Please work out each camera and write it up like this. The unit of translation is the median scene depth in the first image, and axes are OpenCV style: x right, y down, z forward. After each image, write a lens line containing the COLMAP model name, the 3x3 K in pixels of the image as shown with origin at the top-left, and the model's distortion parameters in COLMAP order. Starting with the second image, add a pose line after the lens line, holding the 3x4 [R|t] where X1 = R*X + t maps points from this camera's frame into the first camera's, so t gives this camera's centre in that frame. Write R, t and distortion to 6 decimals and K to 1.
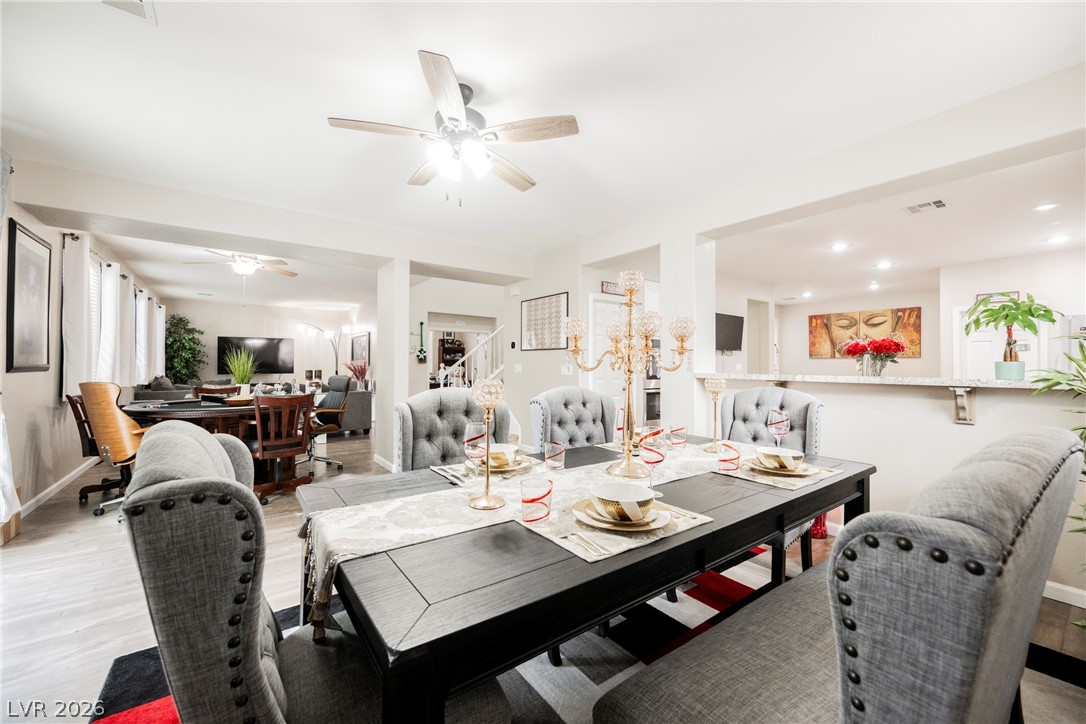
lens RADIAL K [[424.7, 0, 543.0], [0, 424.7, 359.9], [0, 0, 1]] dist [-0.004376, 0.001320]
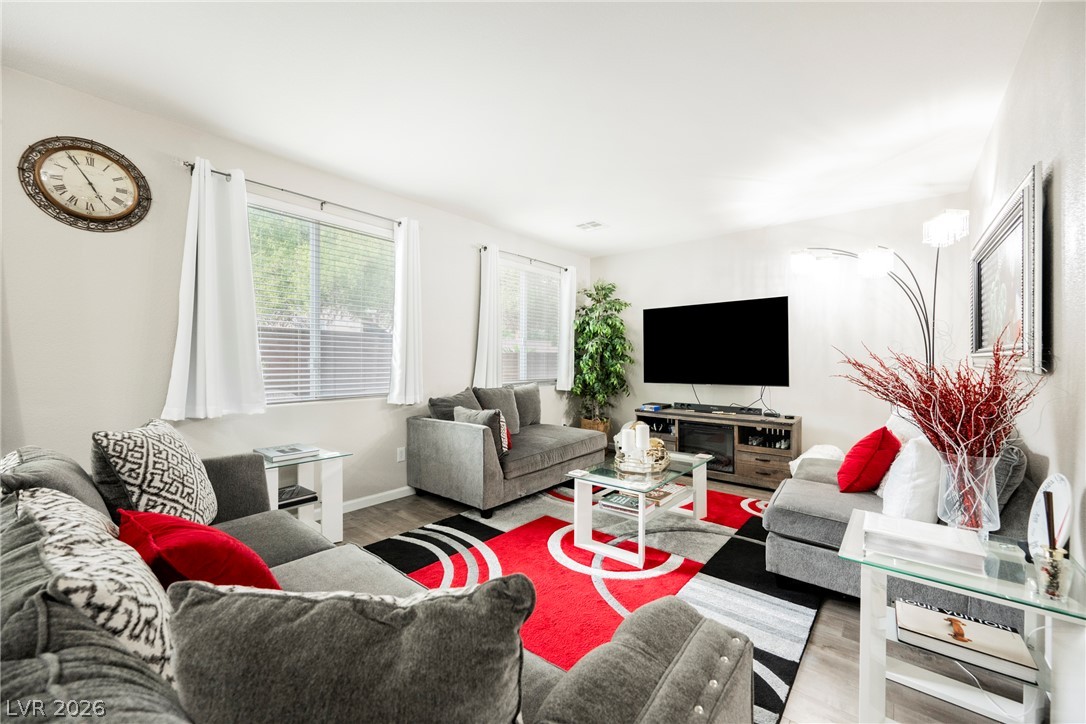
lens RADIAL K [[424.7, 0, 542.4], [0, 424.7, 362.4], [0, 0, 1]] dist [-0.004376, 0.001320]
pose [[0.238775, 0.000437, -0.971075, -1.120984], [0.018135, 0.999823, 0.004909, 0.017164], [0.970905, -0.018783, 0.238725, 2.893881]]
